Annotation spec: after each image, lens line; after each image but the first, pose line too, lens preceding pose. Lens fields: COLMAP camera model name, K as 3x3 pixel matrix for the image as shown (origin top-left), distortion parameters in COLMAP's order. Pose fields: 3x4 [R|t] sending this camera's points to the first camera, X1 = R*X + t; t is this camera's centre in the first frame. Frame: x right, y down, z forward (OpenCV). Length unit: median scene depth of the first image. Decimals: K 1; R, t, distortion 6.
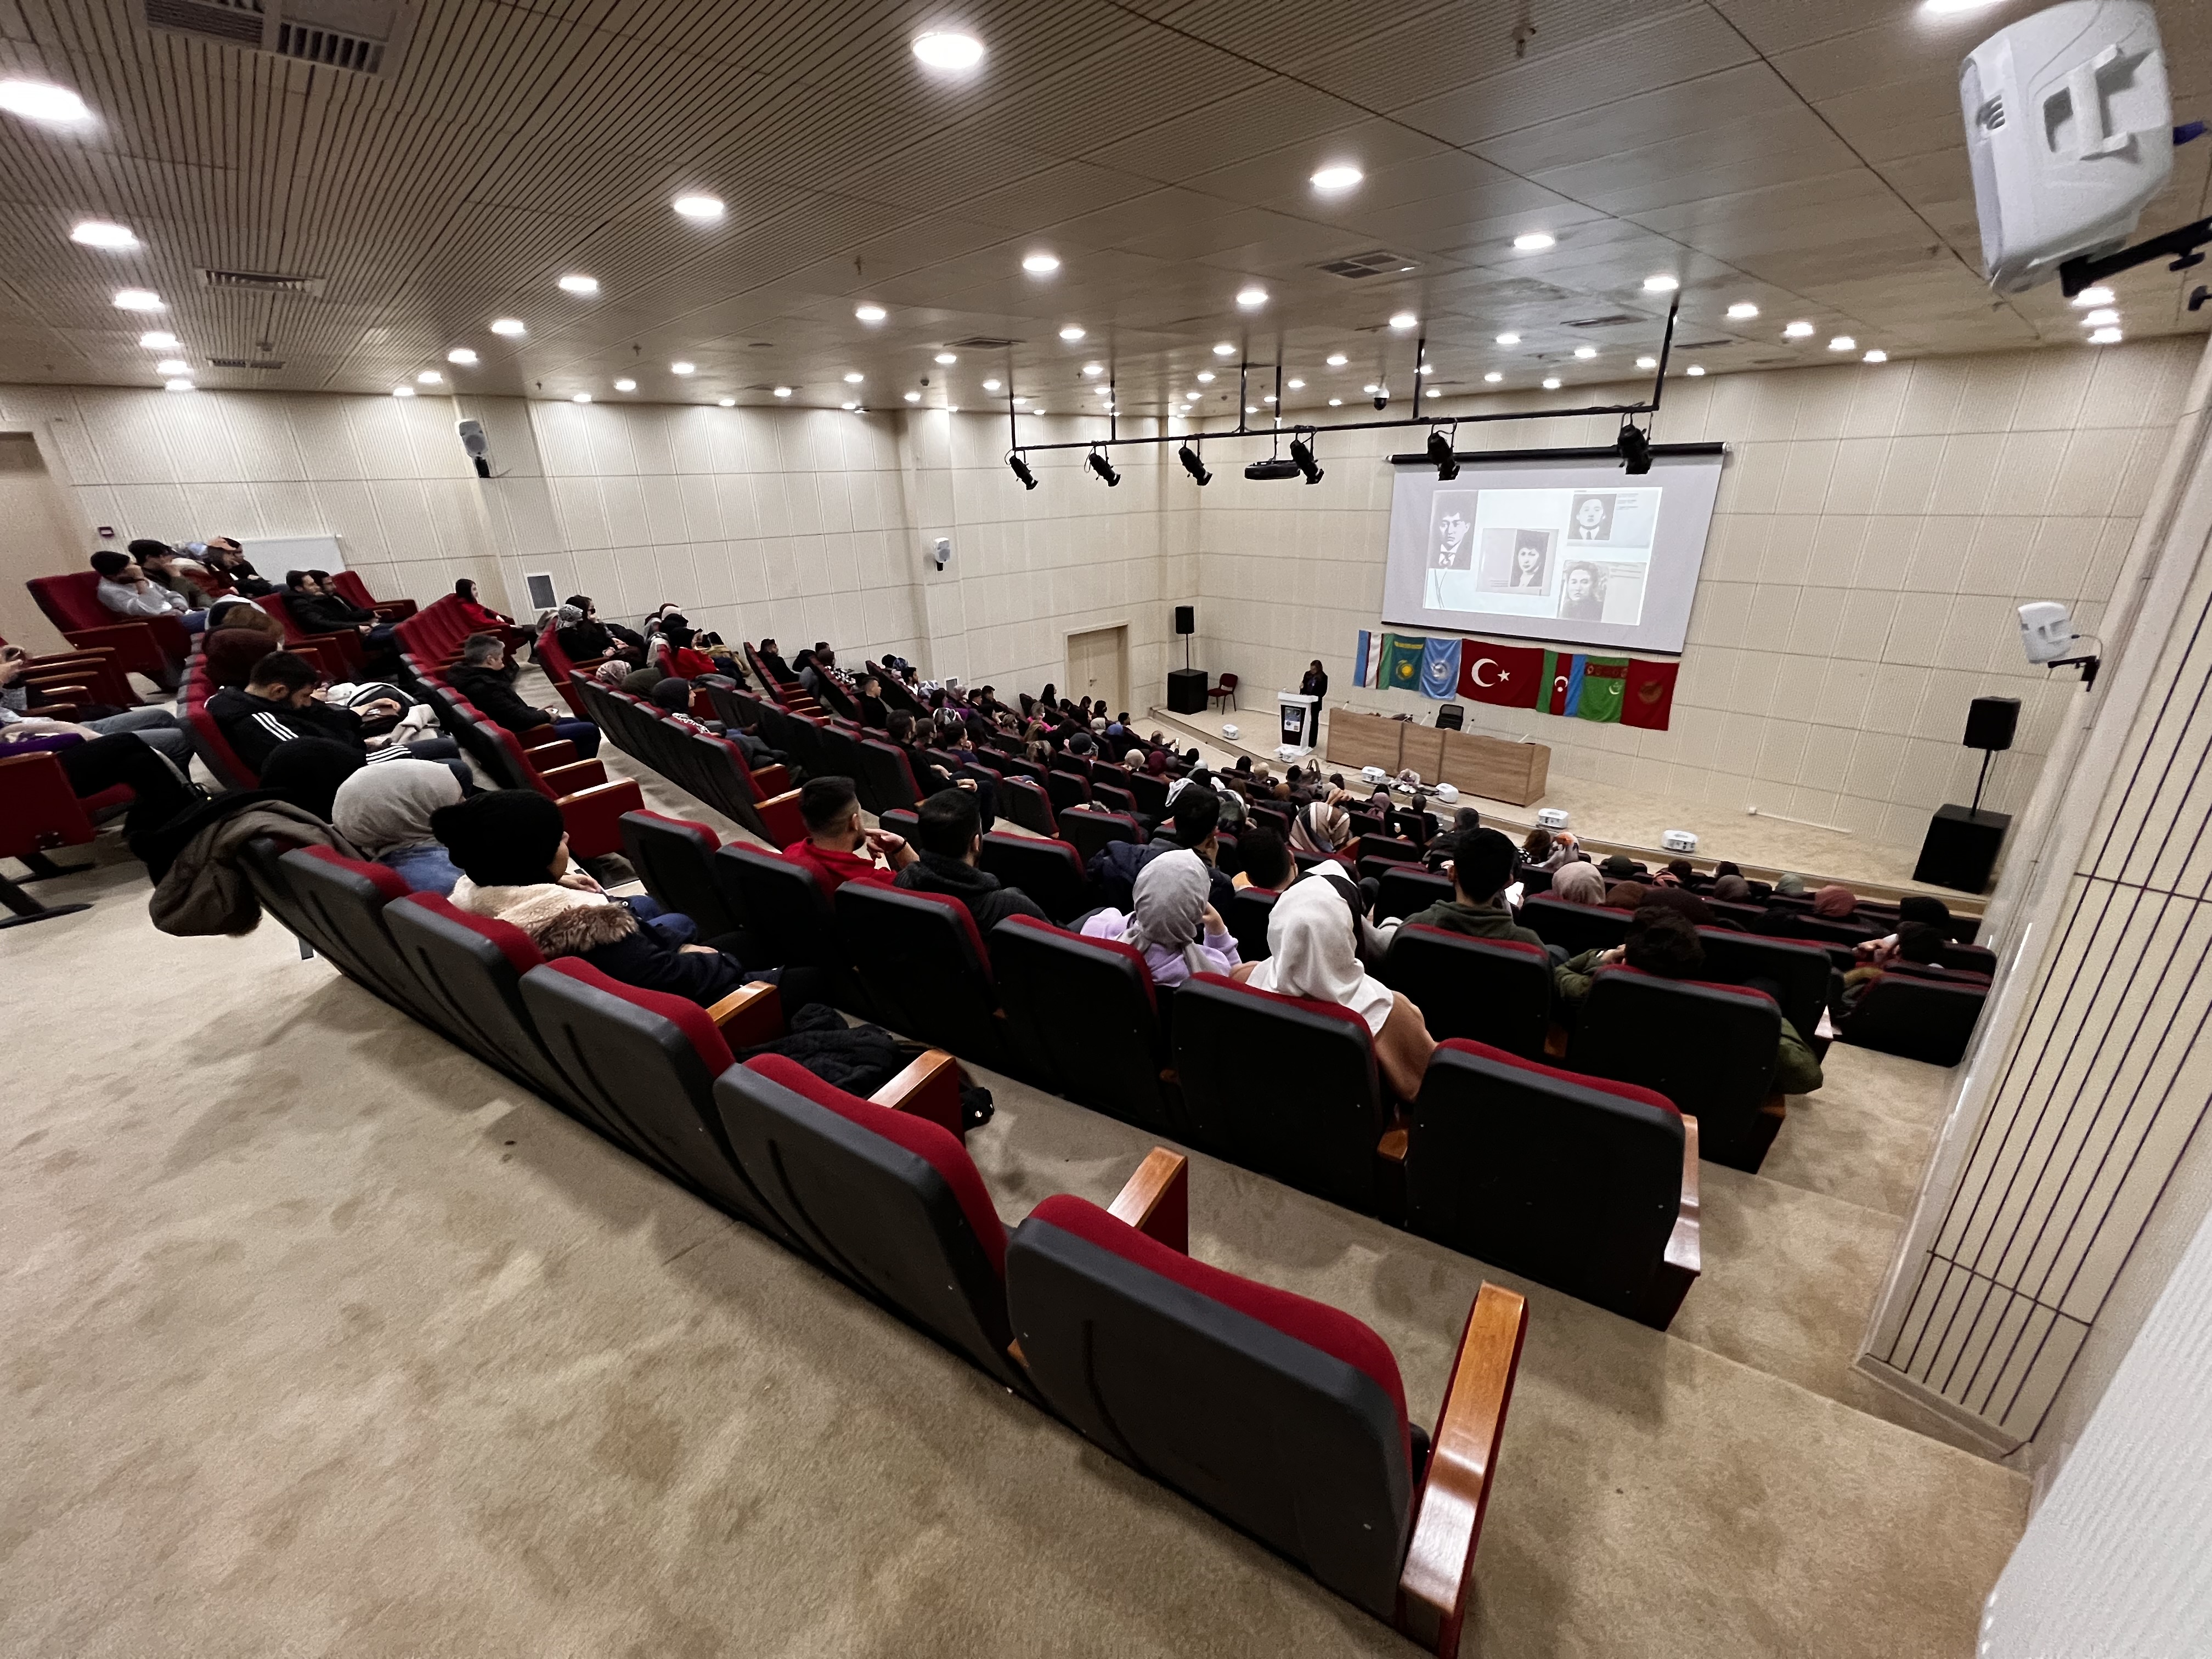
lens RADIAL K [[893.5, 0, 1096.4], [0, 893.5, 826.5], [0, 0, 1]] dist [-0.000066, 0.000024]
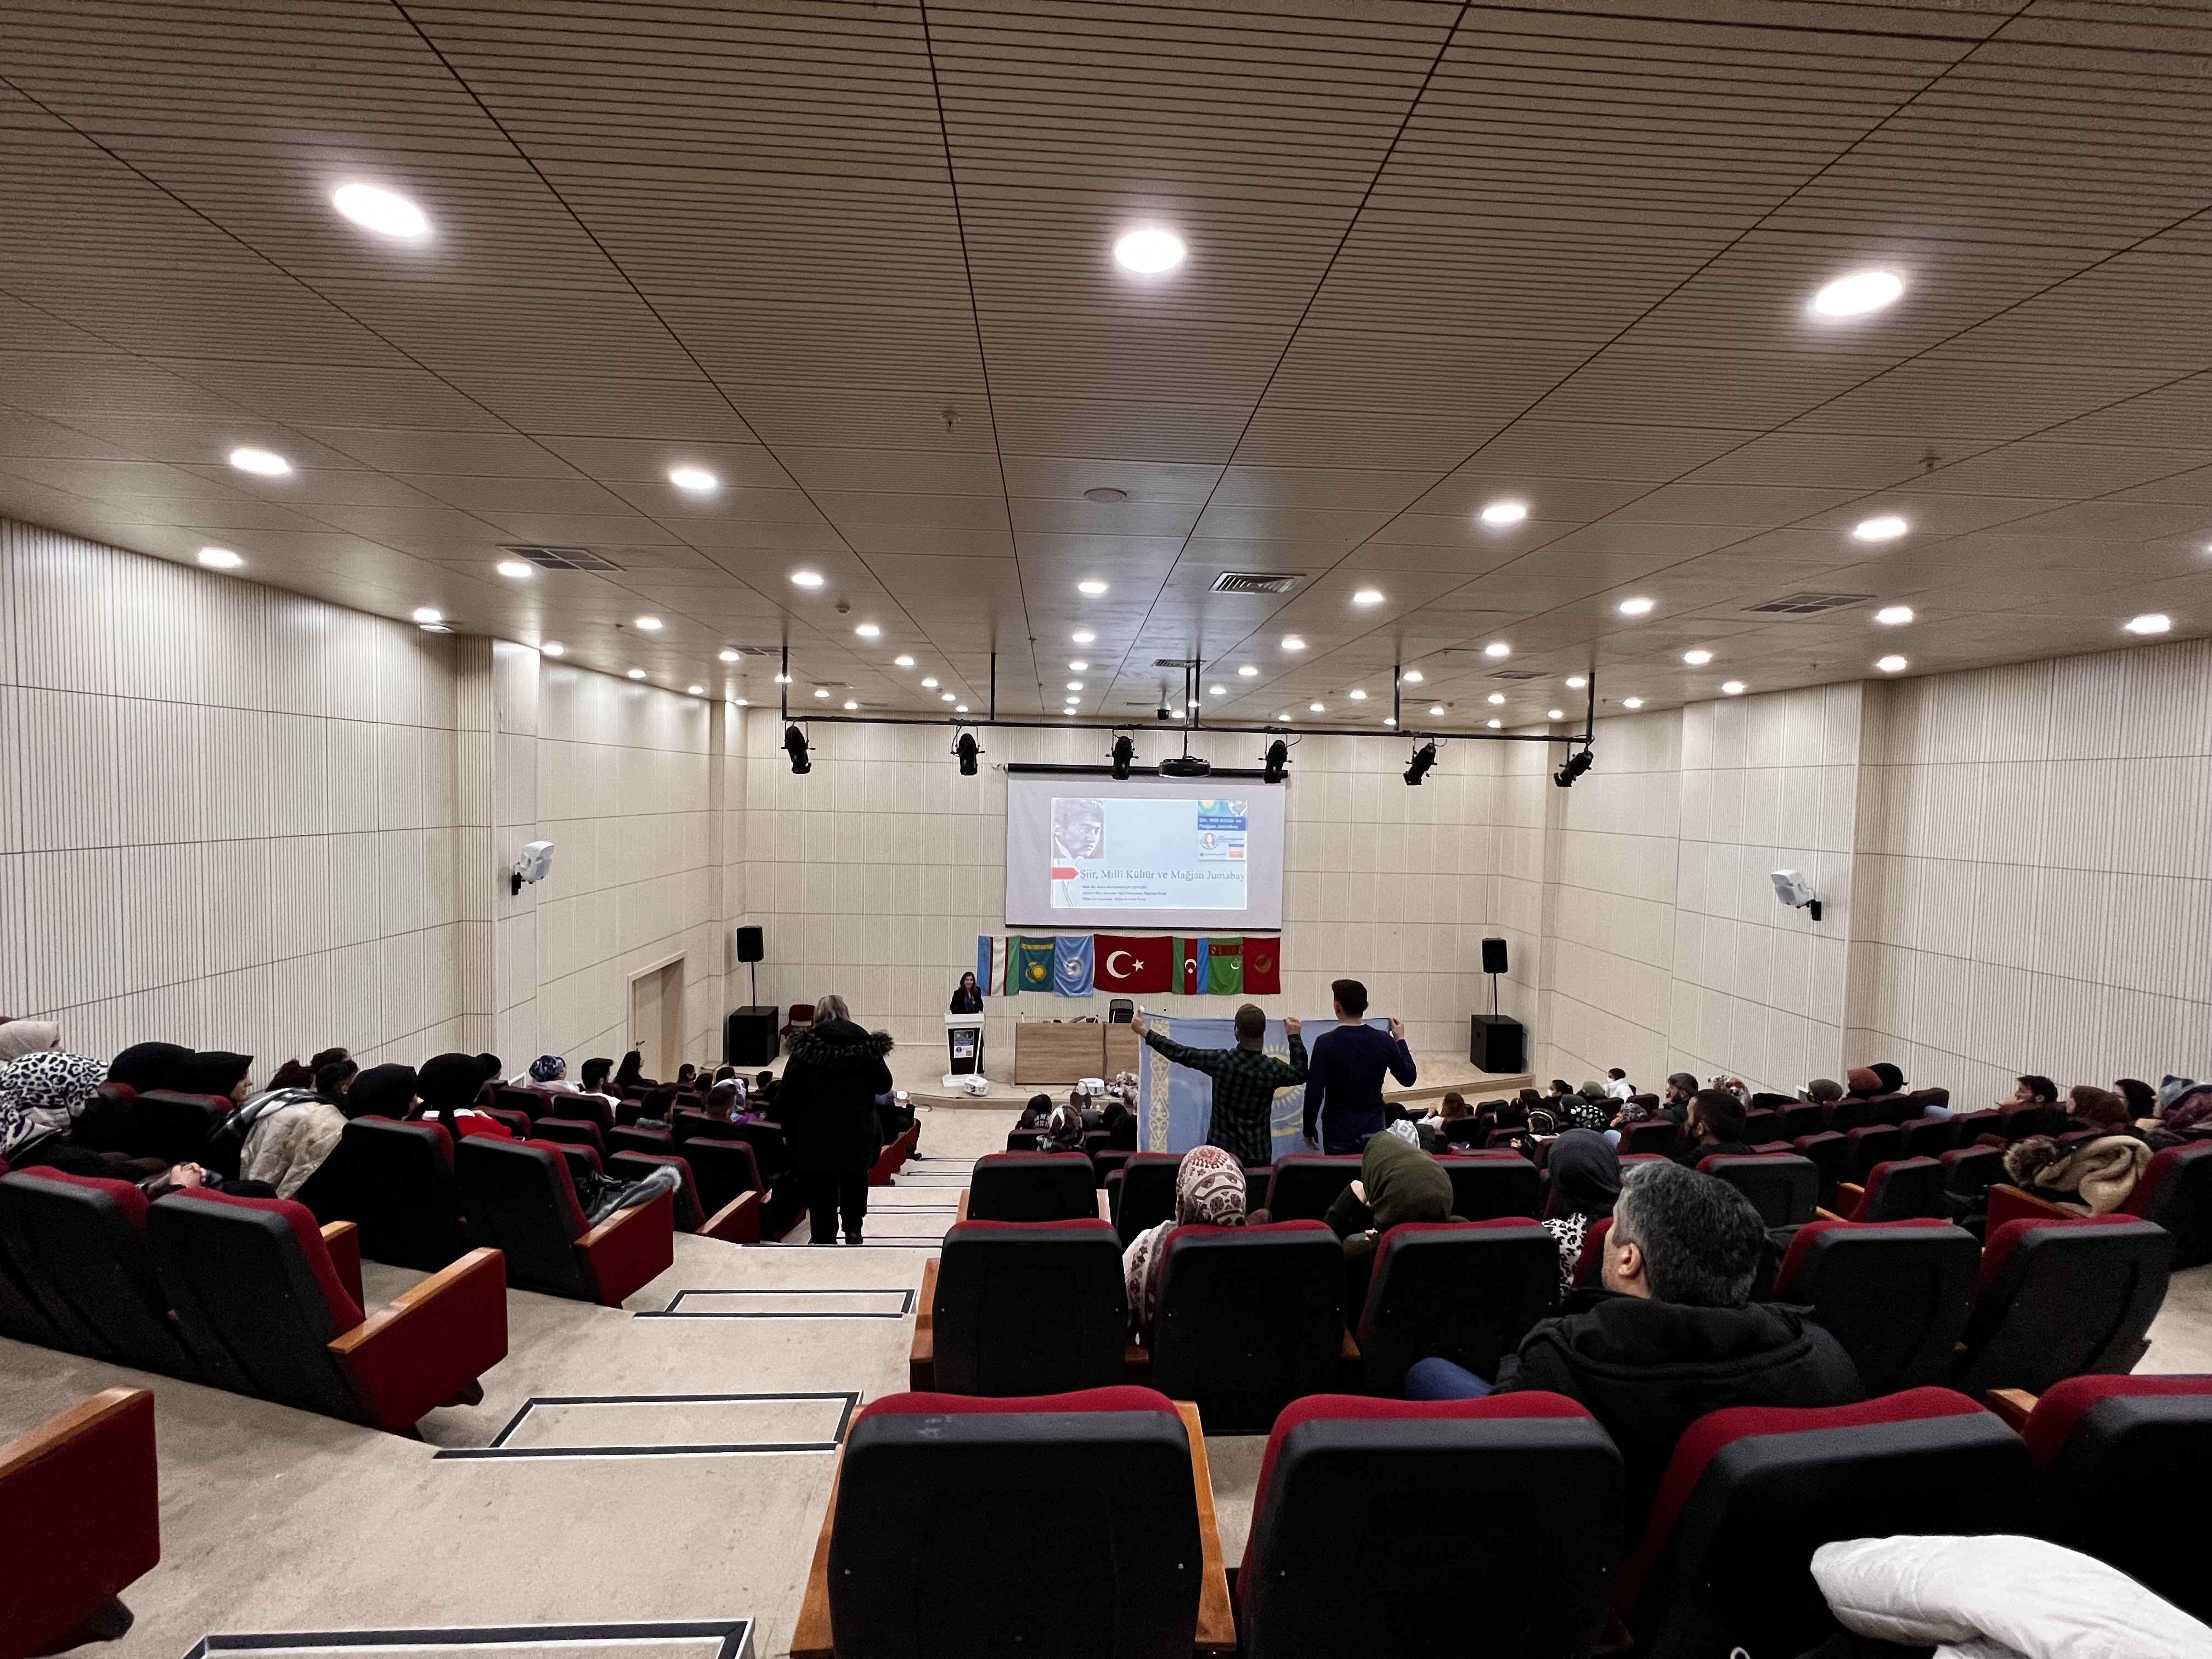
lens RADIAL K [[893.5, 0, 1100.7], [0, 893.5, 825.8], [0, 0, 1]] dist [-0.000066, 0.000024]
pose [[0.625838, 0.011096, 0.779874, -0.421233], [0.246704, 0.945745, -0.211433, -0.120016], [-0.739908, 0.324721, 0.589146, 0.383685]]
